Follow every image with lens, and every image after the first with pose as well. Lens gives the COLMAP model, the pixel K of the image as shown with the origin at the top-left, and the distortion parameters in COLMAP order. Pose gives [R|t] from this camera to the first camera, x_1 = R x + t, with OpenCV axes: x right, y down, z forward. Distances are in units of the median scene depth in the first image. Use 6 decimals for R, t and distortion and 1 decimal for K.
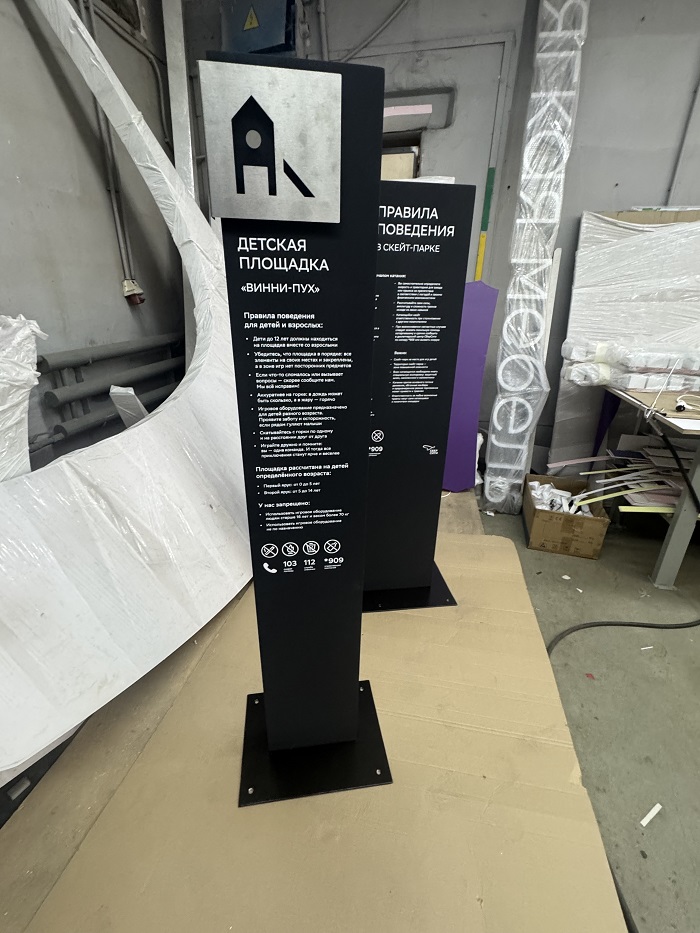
lens RADIAL K [[418.2, 0, 350.0], [0, 418.2, 466.5], [0, 0, 1]] dist [-0.001464, -0.000572]
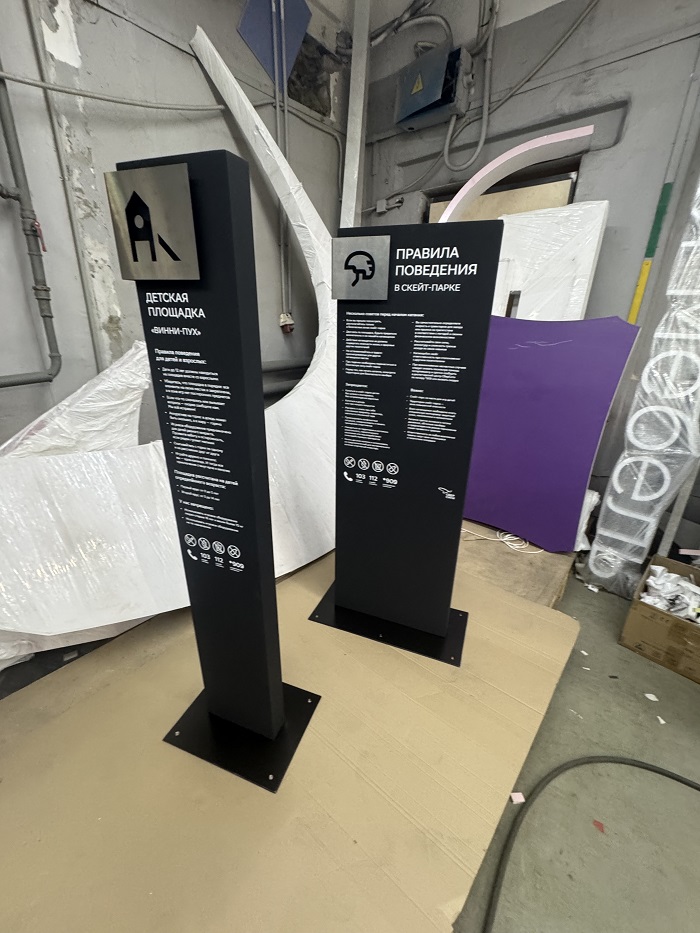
lens RADIAL K [[396.3, 0, 350.0], [0, 396.3, 466.5], [0, 0, 1]] dist [-0.001587, -0.000095]
pose [[0.871617, 0.181067, -0.455520, 0.460400], [-0.199429, 0.979881, 0.007901, -0.072745], [0.447786, 0.083957, 0.890191, 0.108220]]
